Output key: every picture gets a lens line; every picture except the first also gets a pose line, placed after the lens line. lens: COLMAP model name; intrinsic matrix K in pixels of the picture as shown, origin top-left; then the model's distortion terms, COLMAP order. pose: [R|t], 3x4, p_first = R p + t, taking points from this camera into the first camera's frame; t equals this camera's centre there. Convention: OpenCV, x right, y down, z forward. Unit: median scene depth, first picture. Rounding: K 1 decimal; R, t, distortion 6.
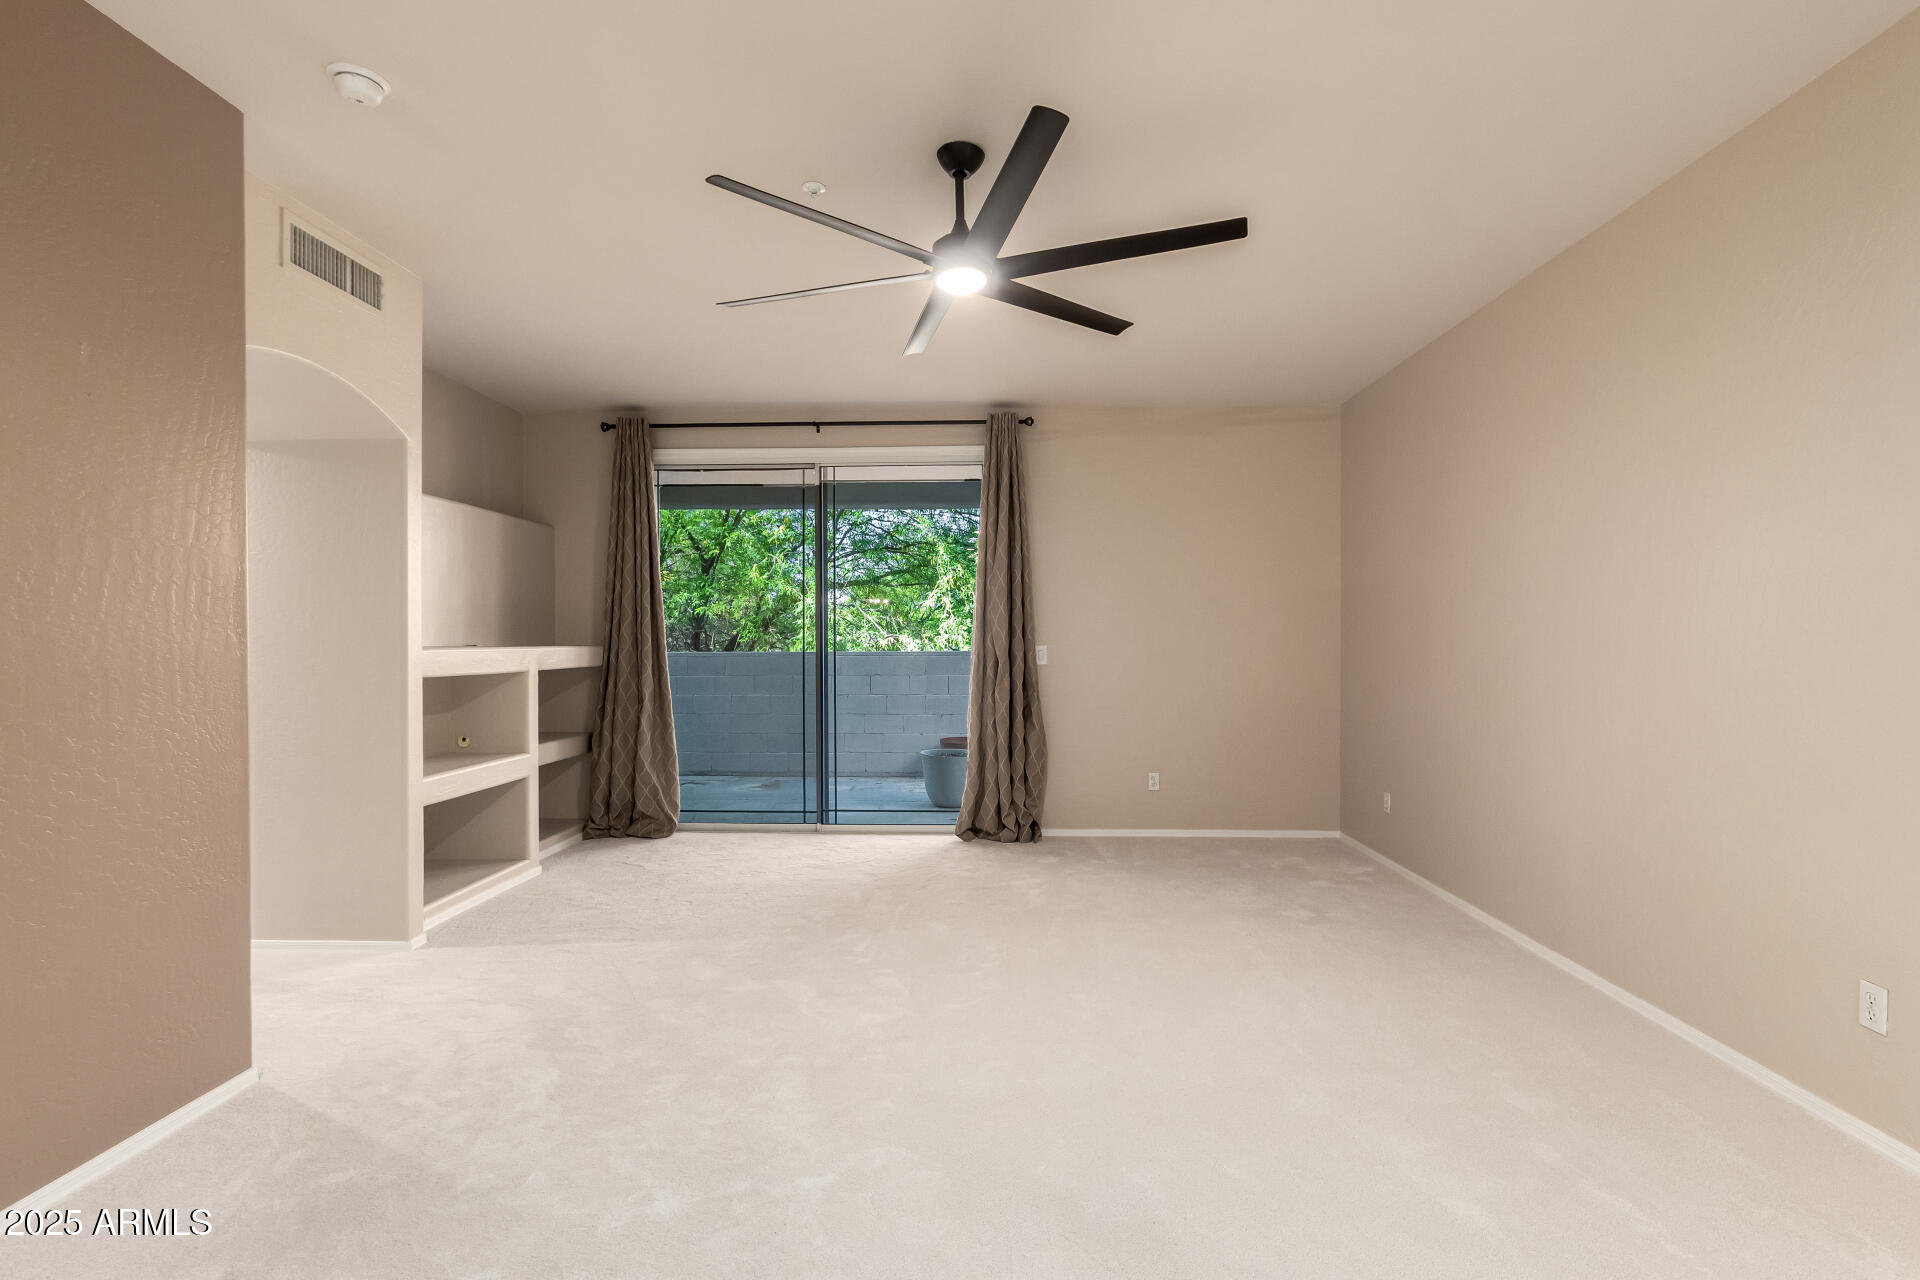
lens RADIAL K [[895.0, 0, 970.9], [0, 895.0, 647.4], [0, 0, 1]] dist [-0.002468, -0.000194]
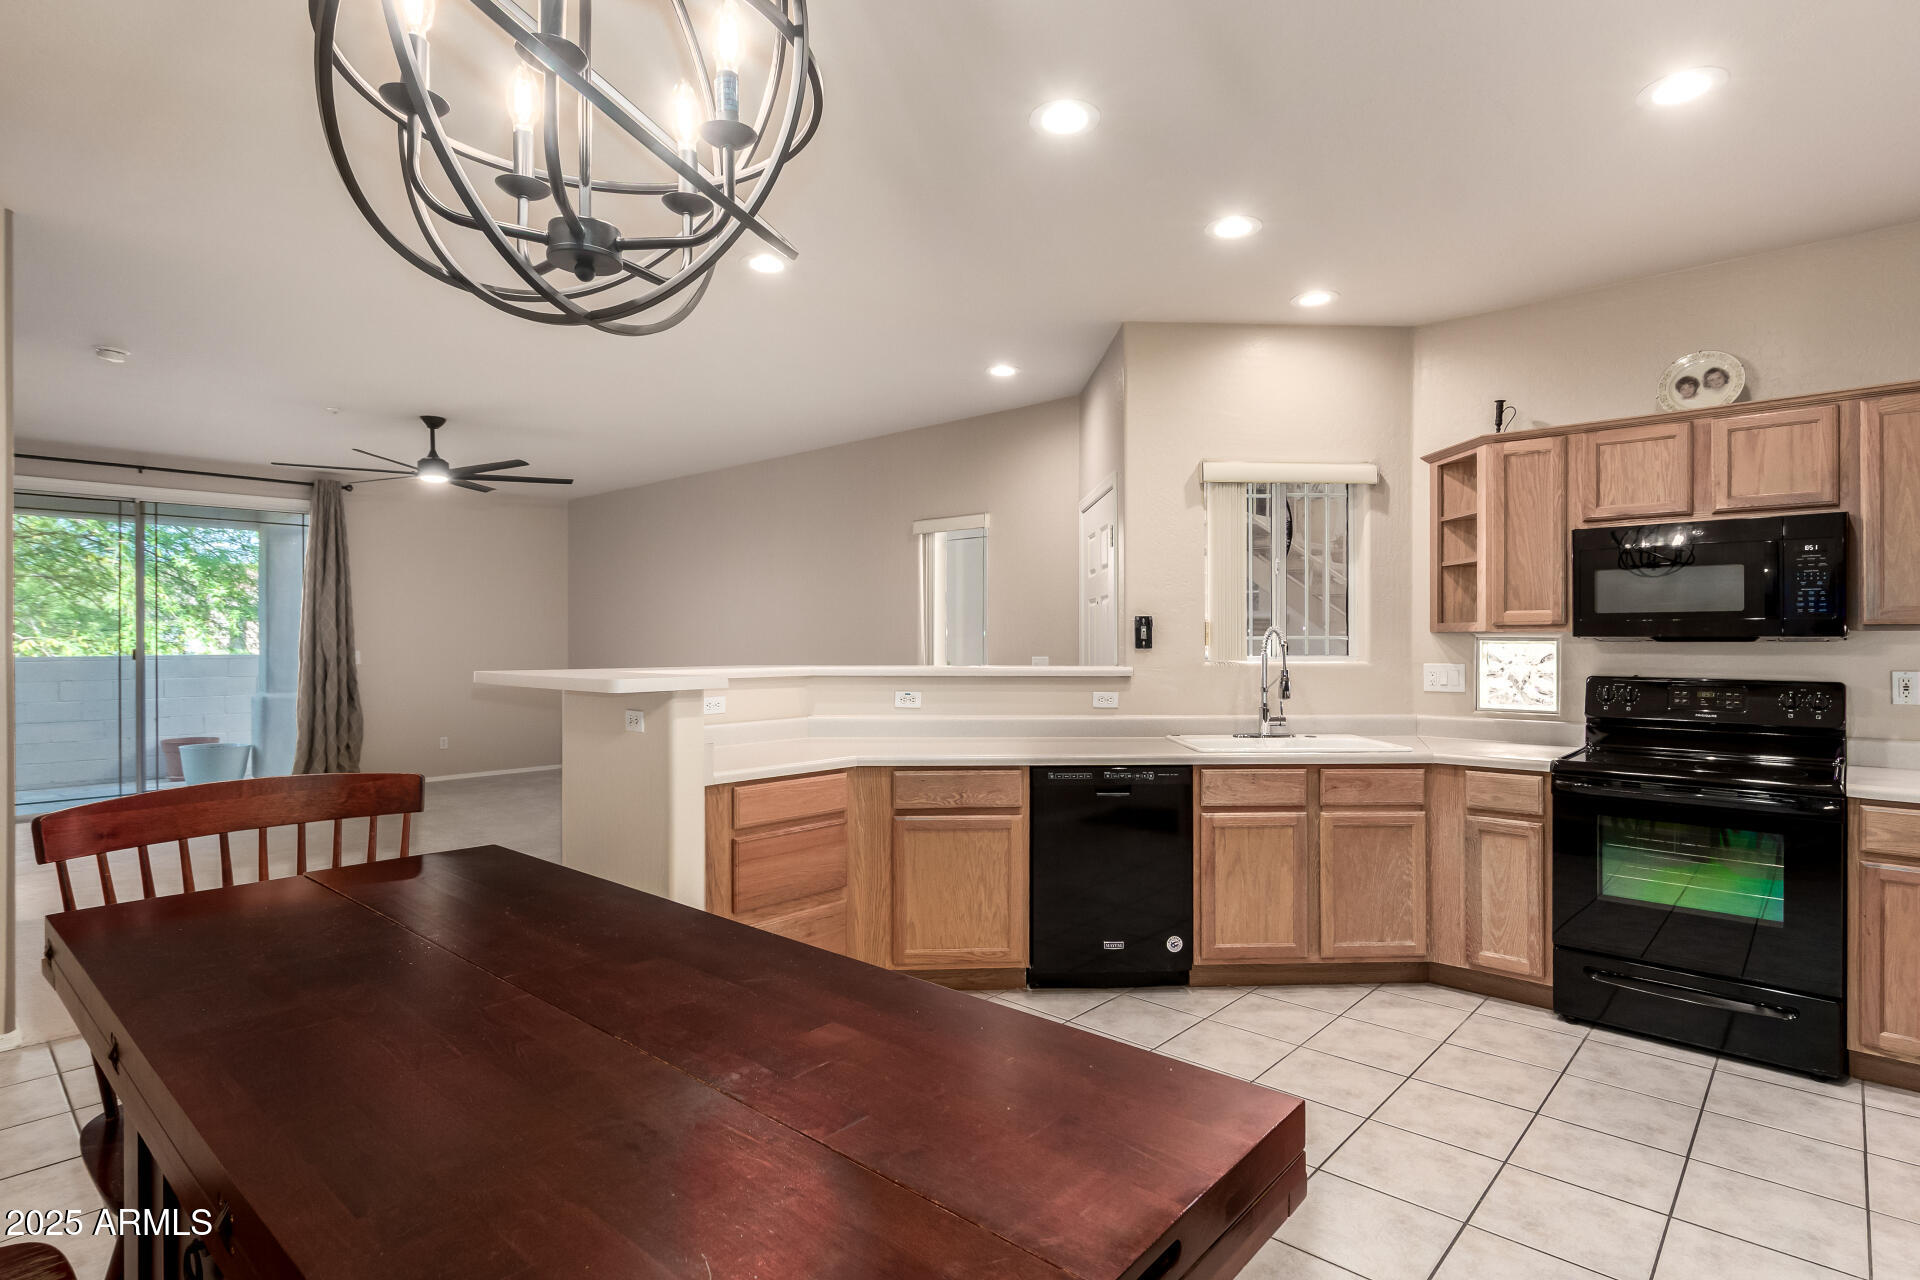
lens RADIAL K [[955.5, 0, 972.2], [0, 955.5, 635.7], [0, 0, 1]] dist [-0.001013, -0.000920]
pose [[0.646610, 0.004529, 0.762807, -0.439468], [0.002915, 0.999960, -0.008409, -0.010484], [-0.762815, 0.007661, 0.646571, -0.684317]]
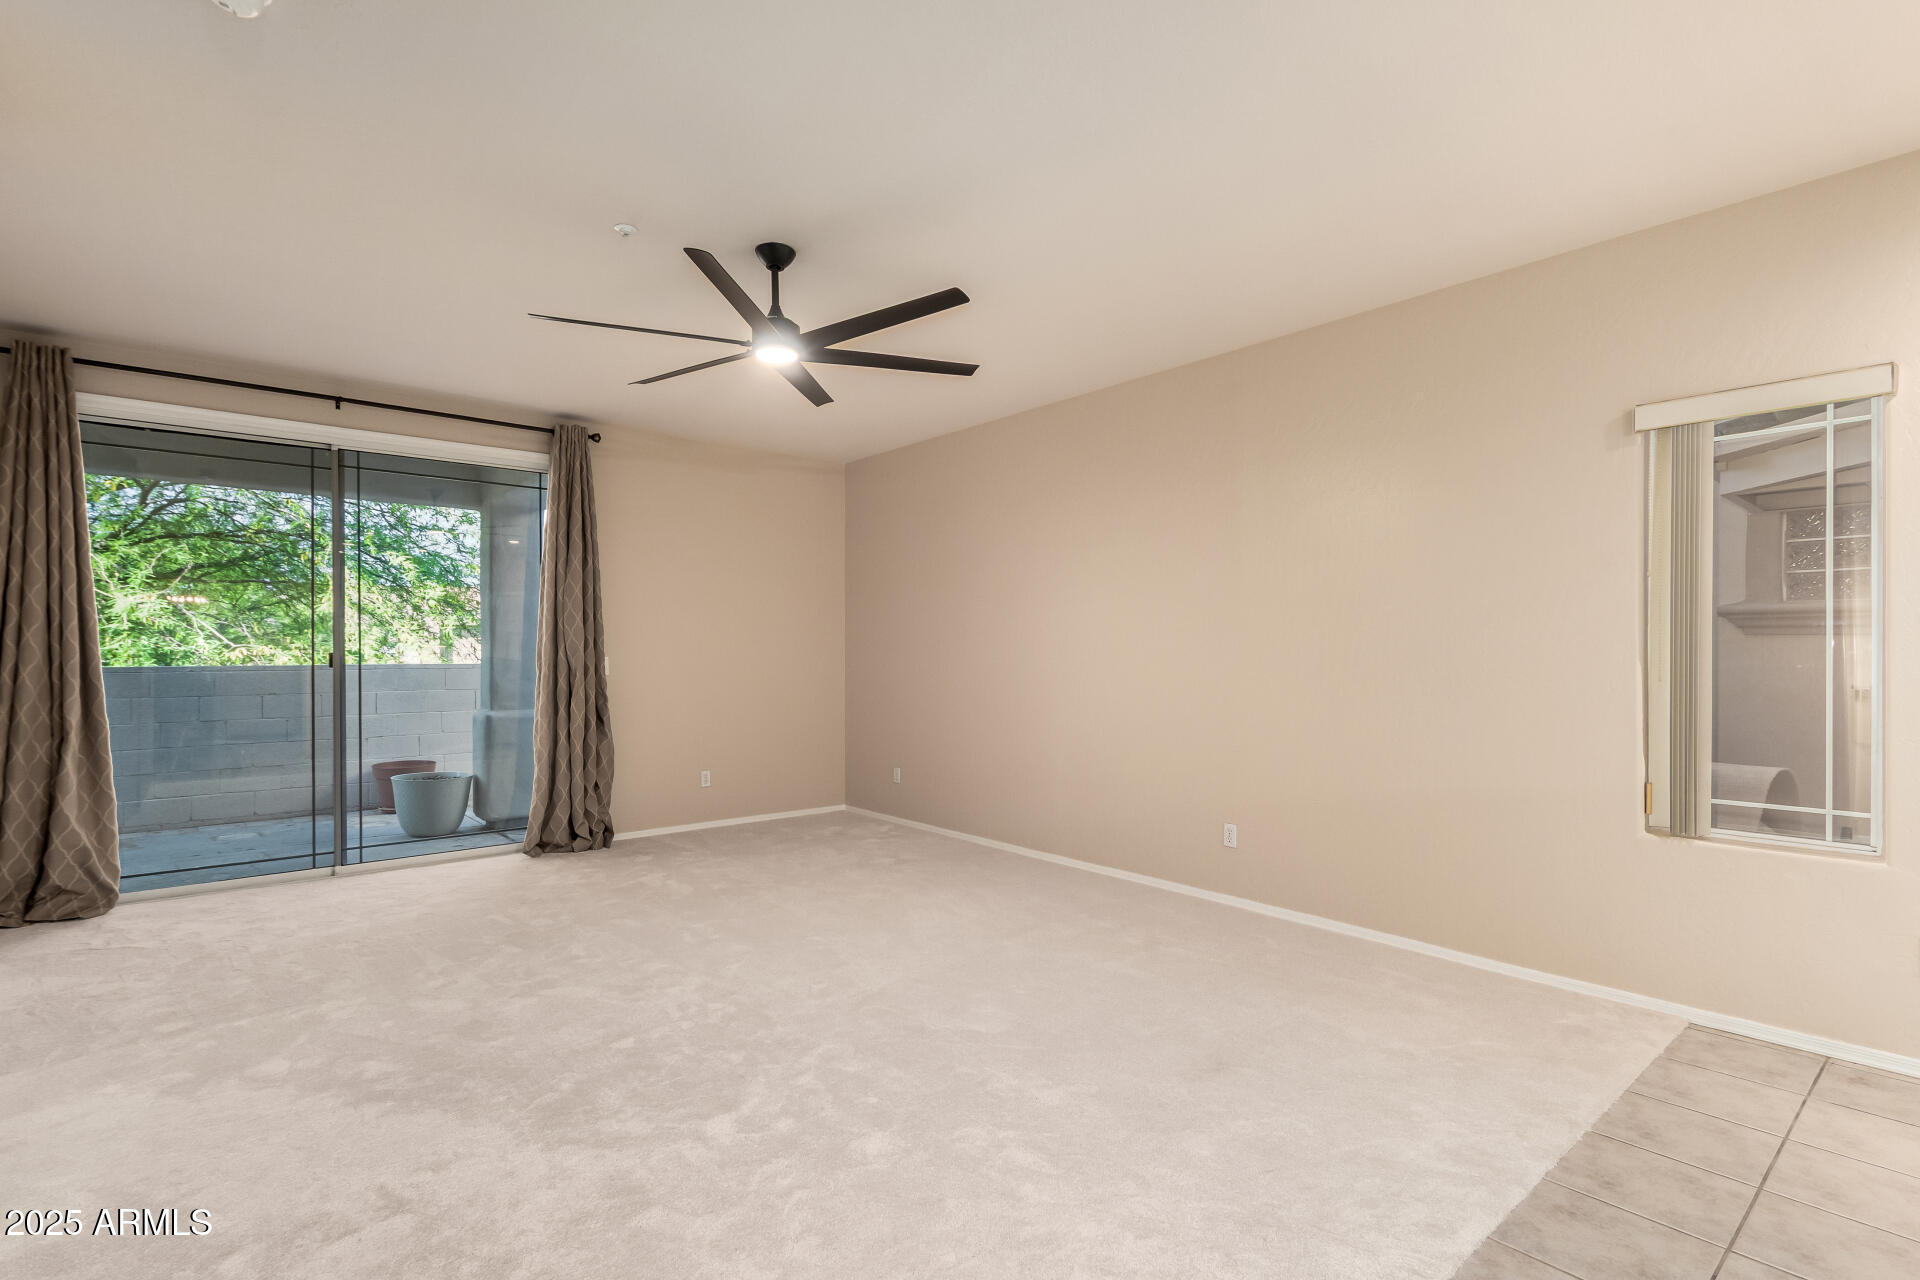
lens RADIAL K [[888.5, 0, 957.6], [0, 888.5, 649.8], [0, 0, 1]] dist [-0.002194, -0.000478]
pose [[0.742687, 0.002415, 0.669634, -0.311766], [0.004490, 0.999953, -0.008586, 0.000761], [-0.669623, 0.009384, 0.742642, -0.029372]]
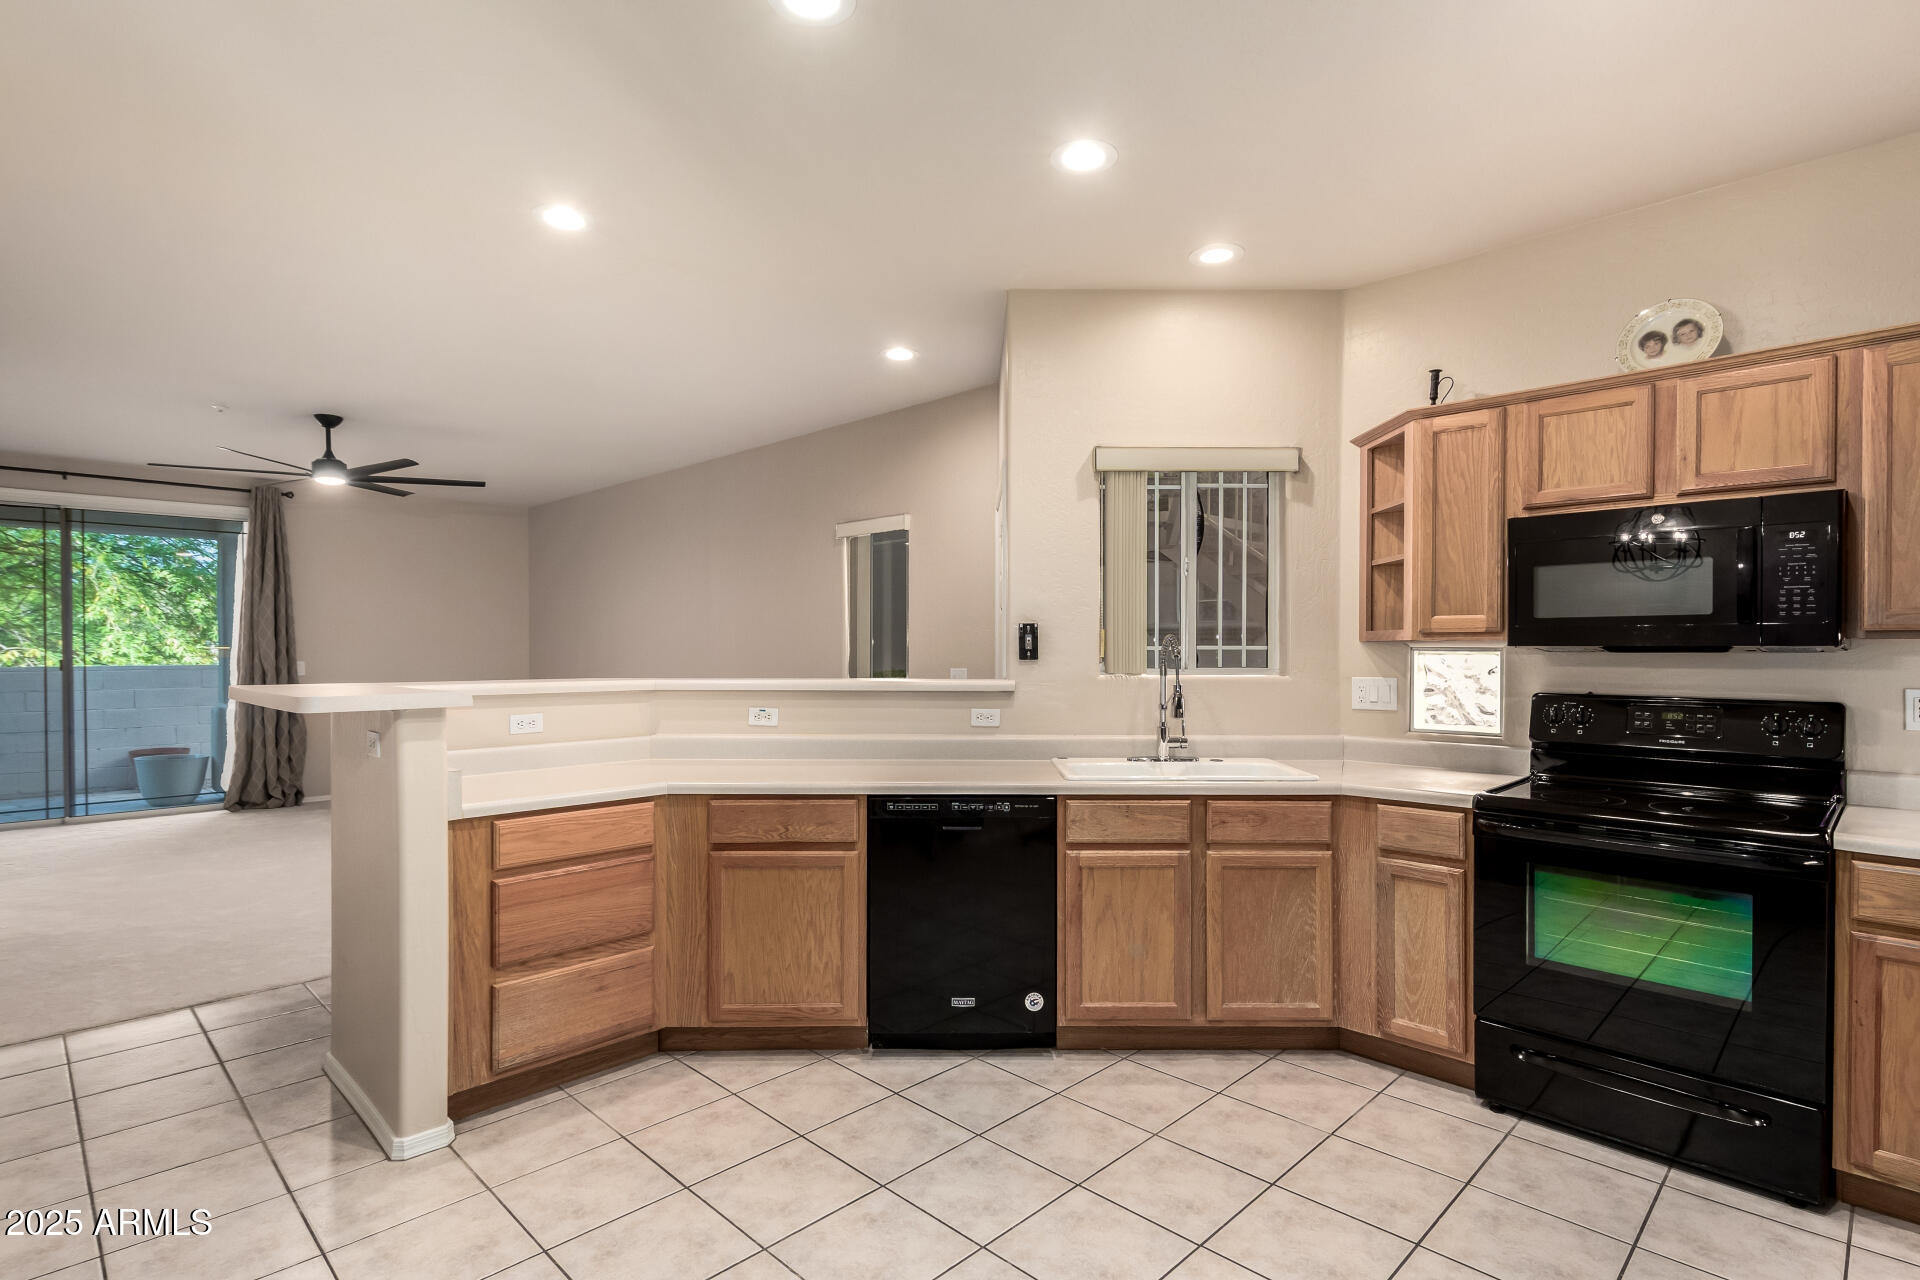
lens RADIAL K [[933.6, 0, 965.1], [0, 933.6, 657.5], [0, 0, 1]] dist [0.016945, -0.007857]
pose [[0.679576, -0.004104, 0.733593, -0.286070], [0.002591, 0.999992, 0.003194, -0.010254], [-0.733600, -0.000270, 0.679581, -0.711787]]
